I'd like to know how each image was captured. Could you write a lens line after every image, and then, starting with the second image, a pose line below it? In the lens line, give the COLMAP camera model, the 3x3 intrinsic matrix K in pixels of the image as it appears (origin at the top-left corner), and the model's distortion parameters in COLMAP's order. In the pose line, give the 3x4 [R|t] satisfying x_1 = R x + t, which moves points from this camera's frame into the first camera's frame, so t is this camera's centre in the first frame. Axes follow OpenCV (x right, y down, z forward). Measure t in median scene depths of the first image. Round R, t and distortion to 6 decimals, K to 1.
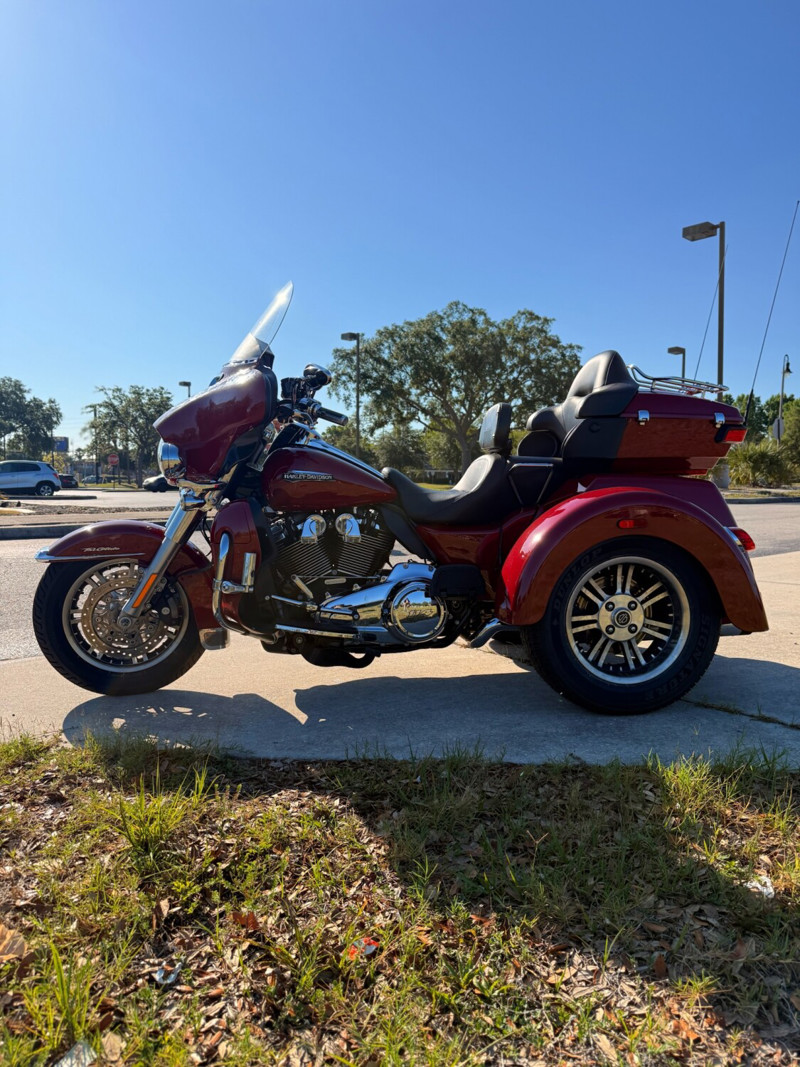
lens RADIAL K [[741.8, 0, 406.5], [0, 741.8, 536.8], [0, 0, 1]] dist [0.113231, -0.211103]
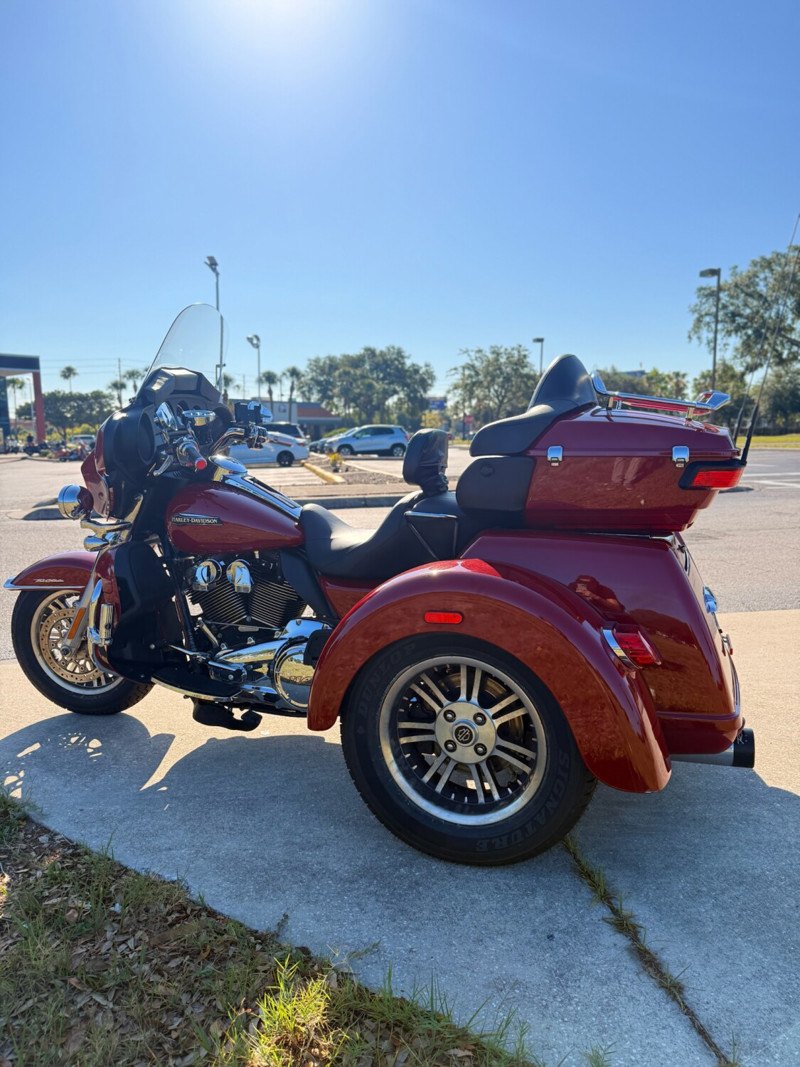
lens RADIAL K [[741.8, 0, 406.5], [0, 741.8, 536.8], [0, 0, 1]] dist [0.113231, -0.211103]
pose [[0.883087, 0.049636, -0.466577, 0.050412], [-0.019233, 0.997382, 0.069702, -0.012244], [0.468815, -0.052580, 0.881730, 0.028014]]
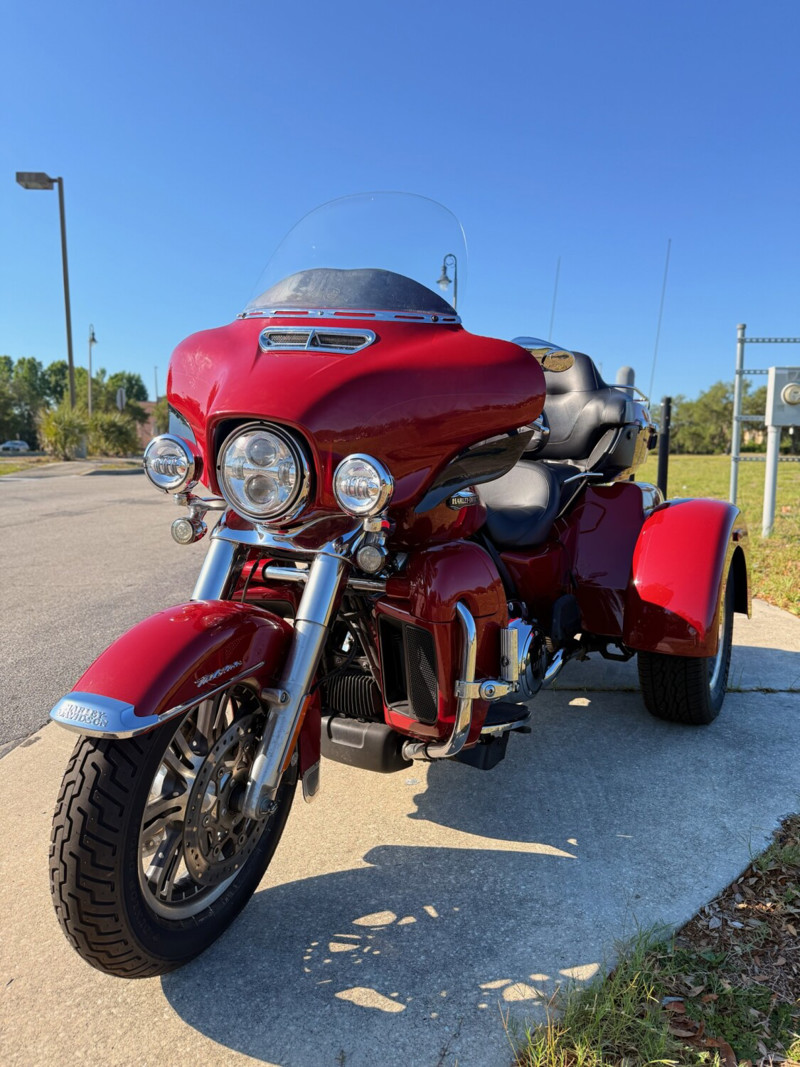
lens RADIAL K [[753.2, 0, 400.0], [0, 753.2, 533.5], [0, 0, 1]] dist [0.002117, -0.005939]
pose [[0.642697, -0.081475, 0.761776, -0.064598], [0.050453, 0.996672, 0.064031, -0.008989], [-0.764458, -0.002719, 0.644668, 0.056974]]
